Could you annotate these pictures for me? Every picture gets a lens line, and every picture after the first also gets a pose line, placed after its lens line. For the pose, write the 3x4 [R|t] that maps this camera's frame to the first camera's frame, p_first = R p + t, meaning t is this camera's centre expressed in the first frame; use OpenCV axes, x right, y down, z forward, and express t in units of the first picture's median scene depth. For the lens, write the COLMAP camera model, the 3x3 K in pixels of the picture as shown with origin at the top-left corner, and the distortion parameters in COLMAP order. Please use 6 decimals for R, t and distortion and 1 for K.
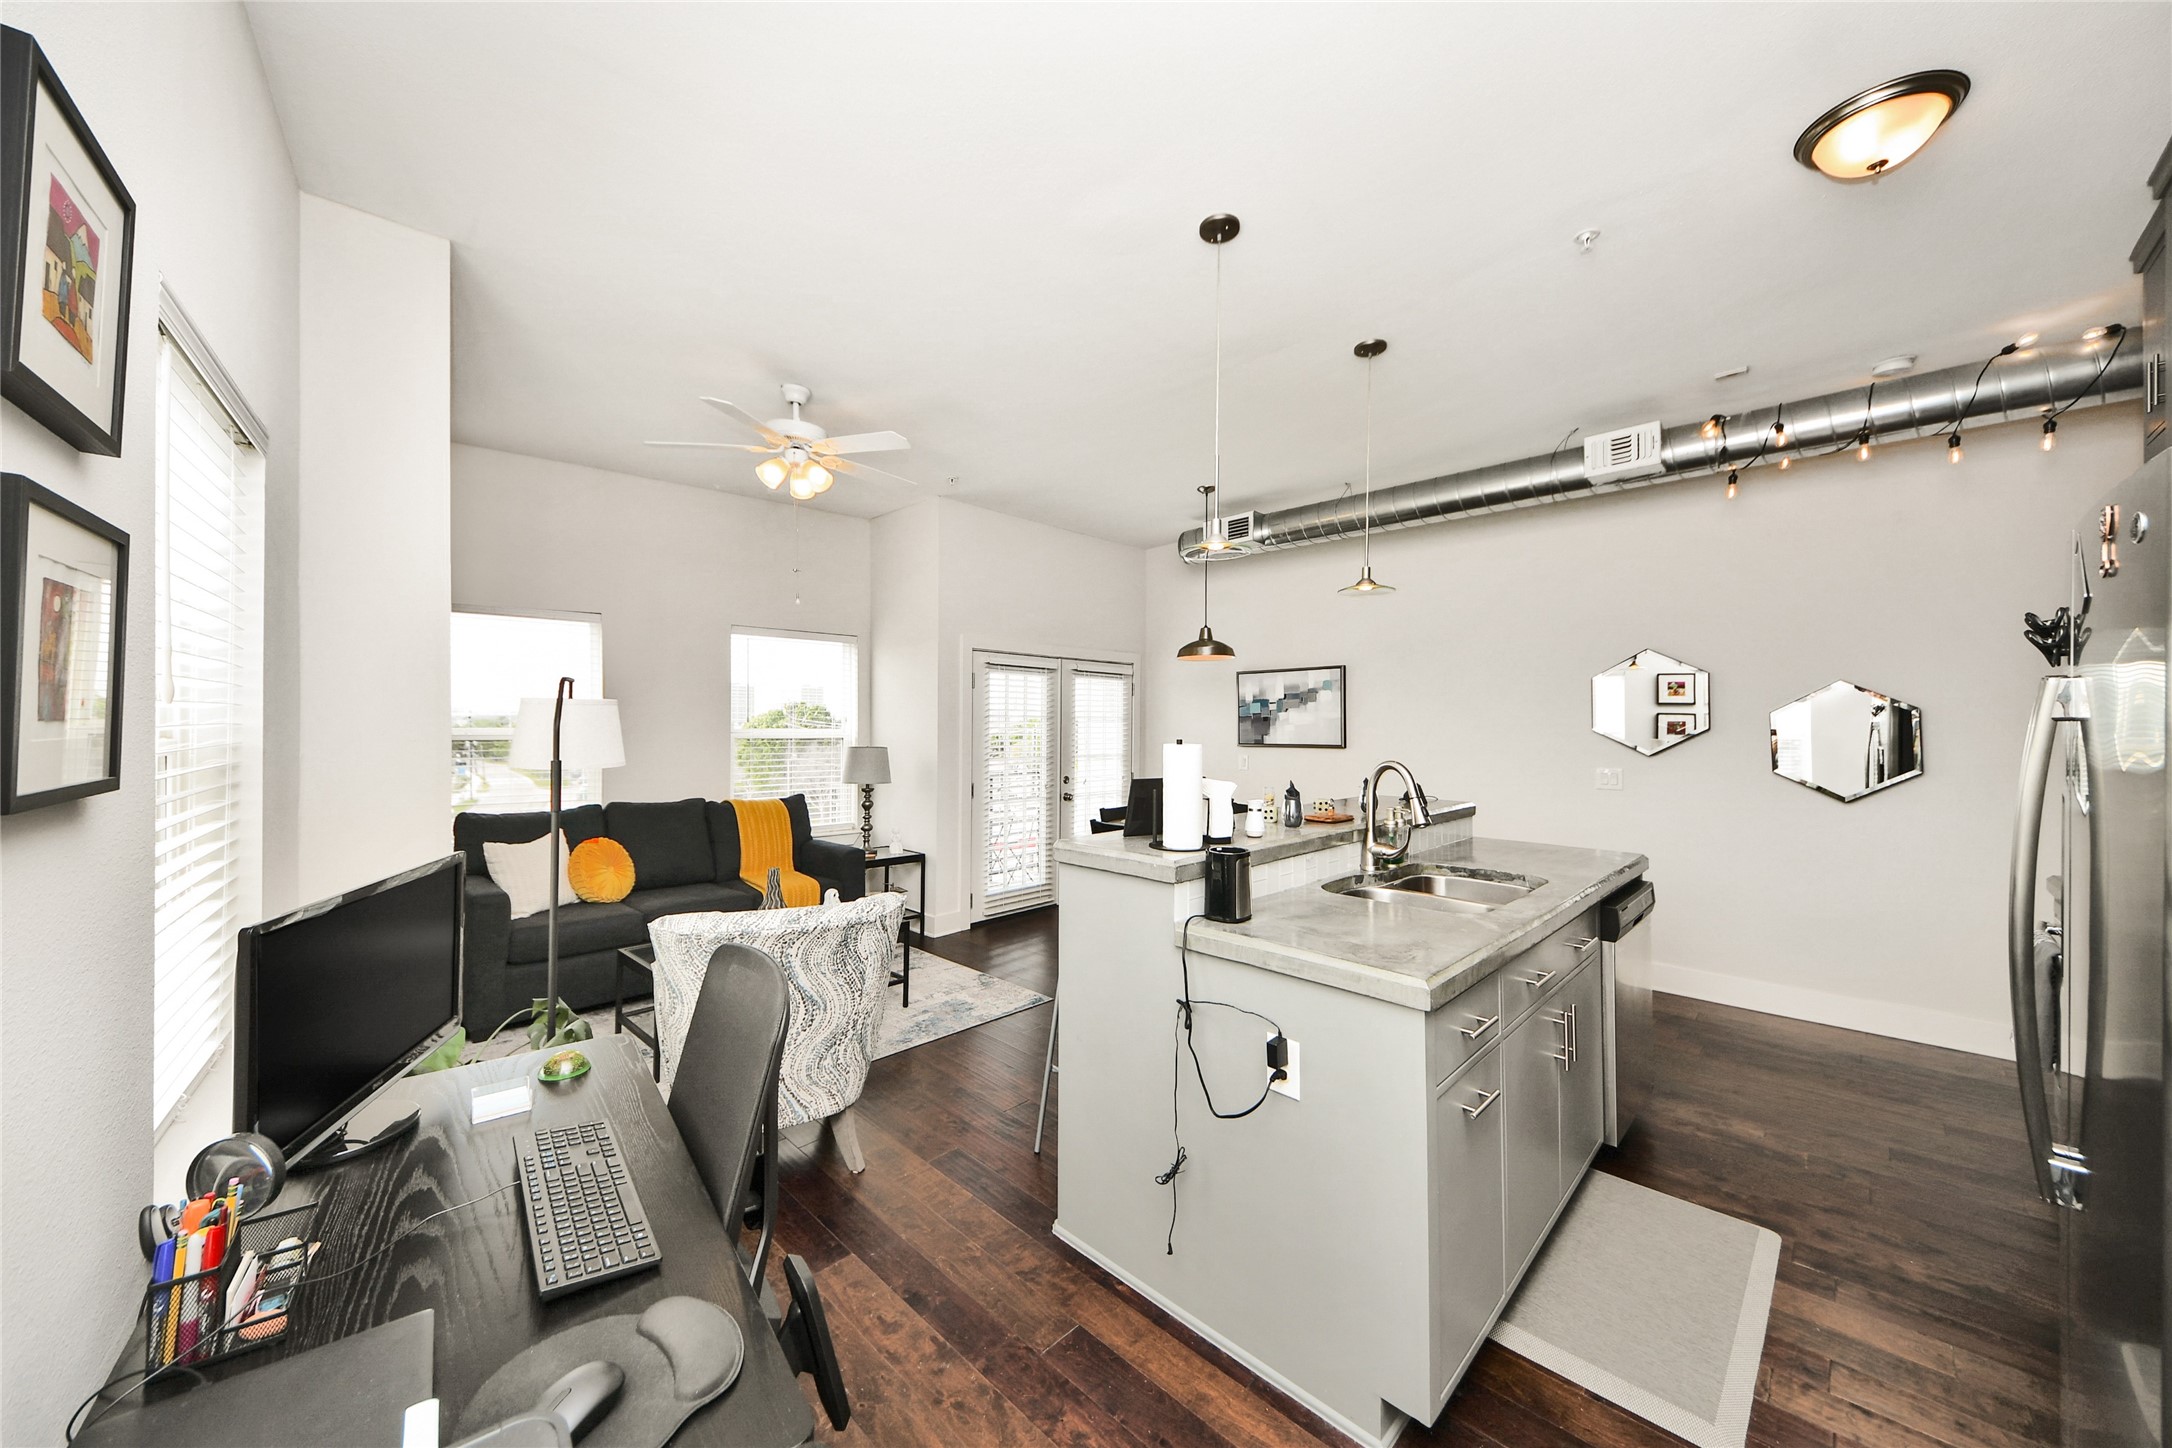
lens RADIAL K [[769.5, 0, 1087.4], [0, 769.5, 715.7], [0, 0, 1]] dist [0.046236, -0.017727]
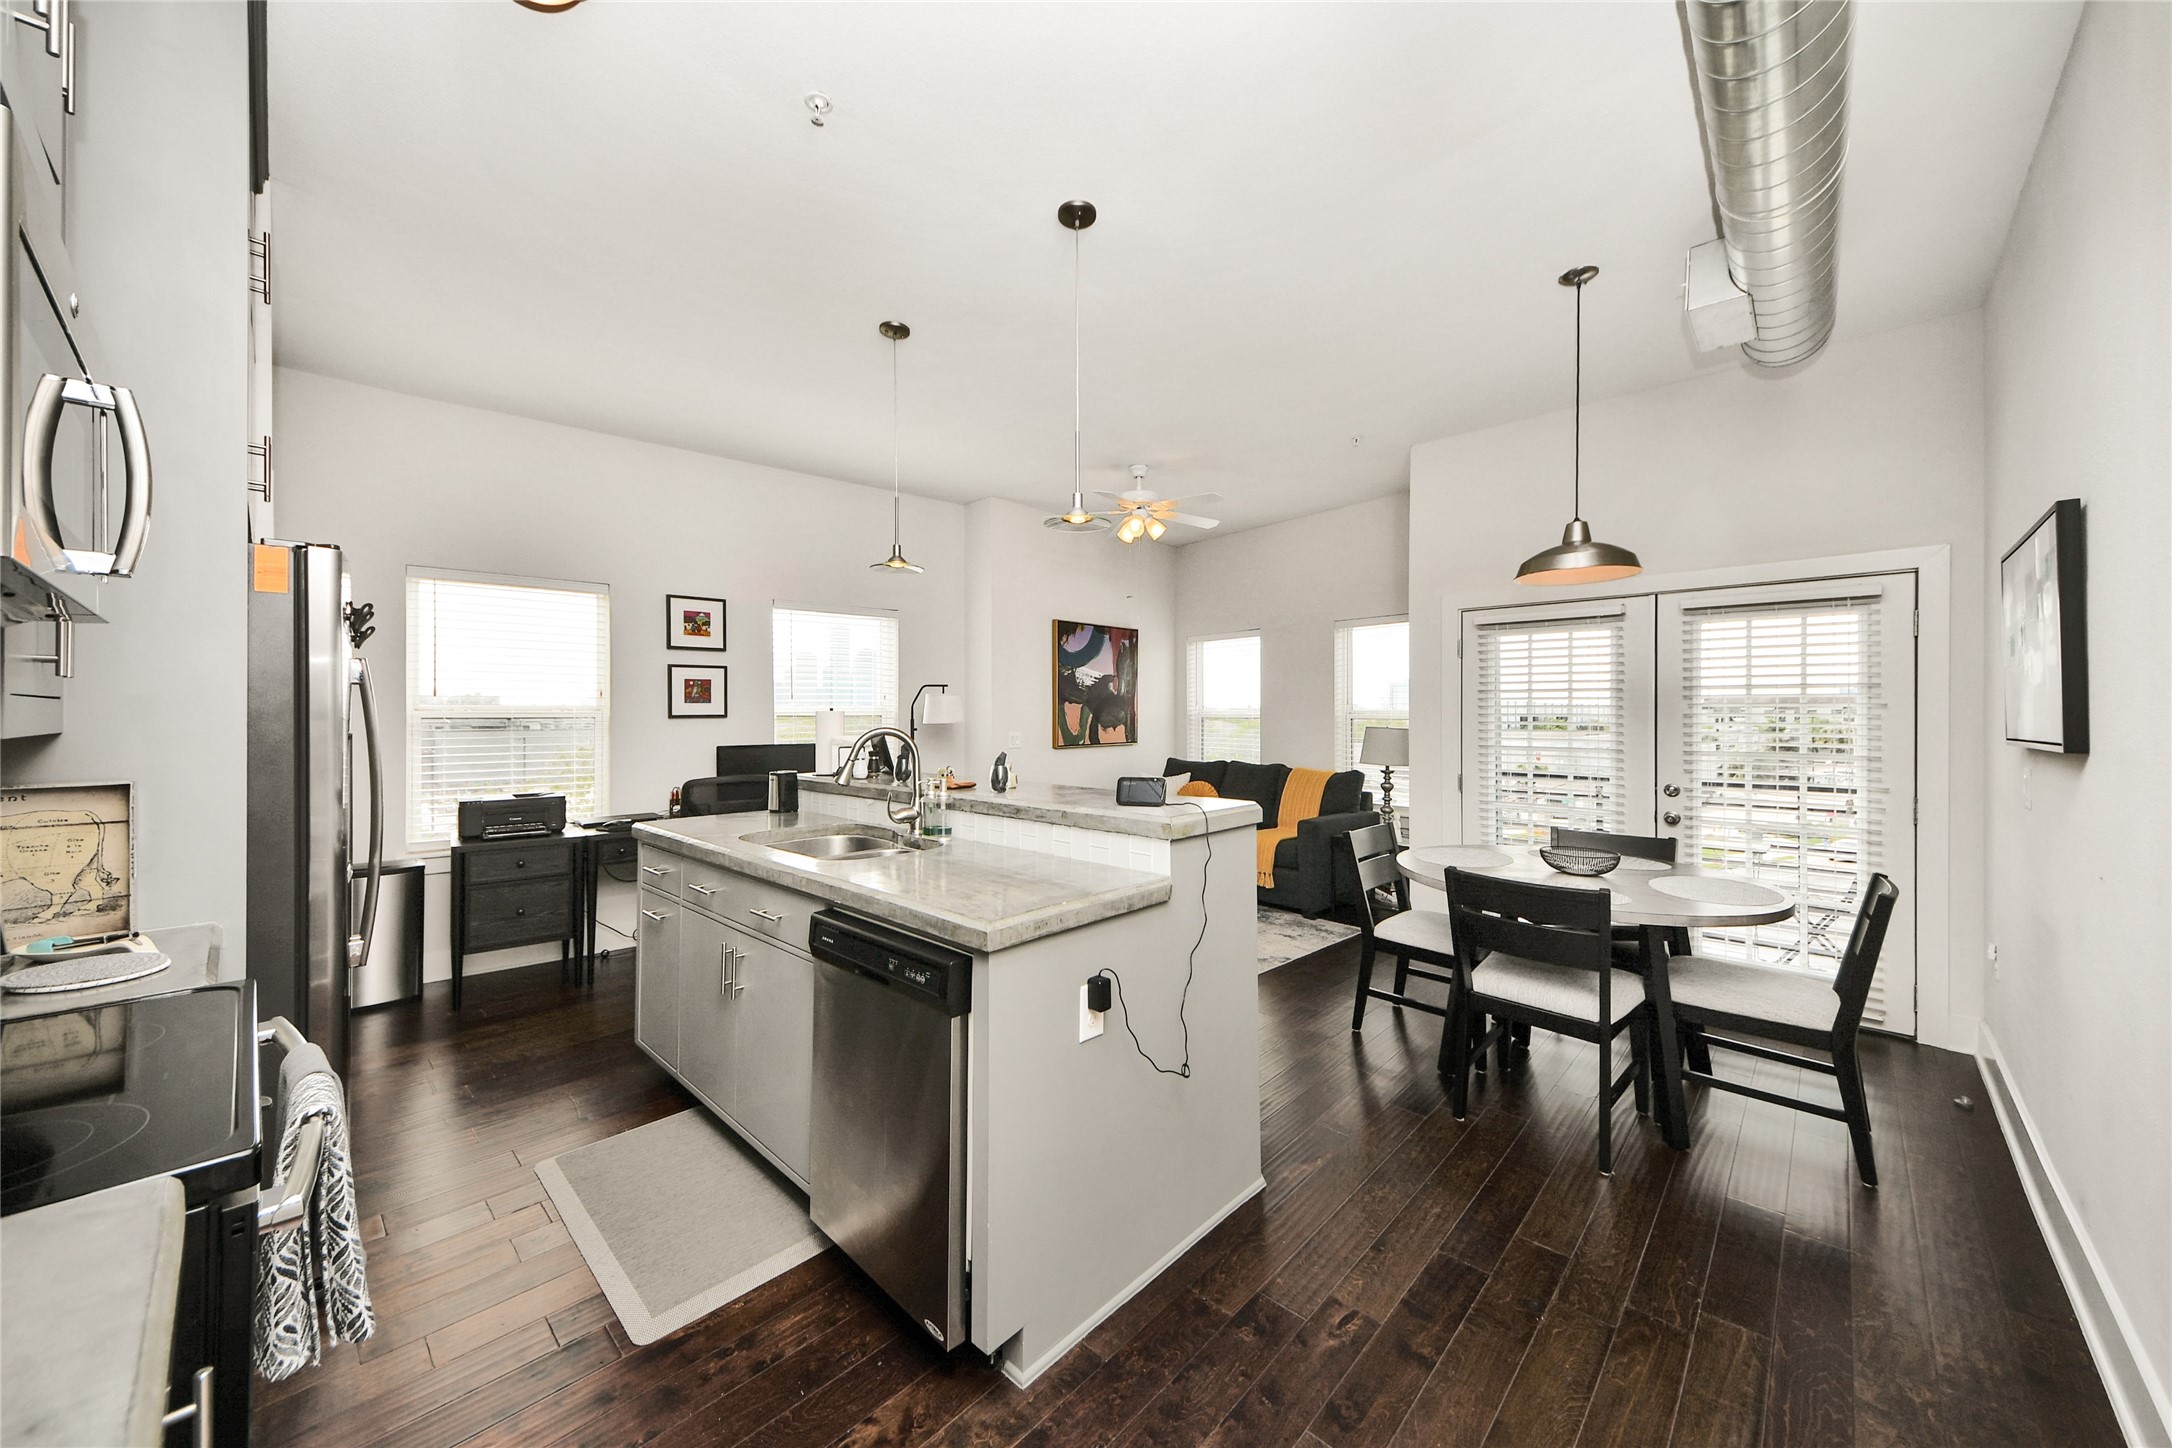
lens RADIAL K [[756.3, 0, 1089.1], [0, 756.3, 715.4], [0, 0, 1]] dist [0.055082, -0.023363]
pose [[0.016750, -0.001123, -0.999859, 0.716661], [0.009136, 0.999958, -0.000970, 0.023201], [0.999818, -0.009118, 0.016760, 0.638447]]
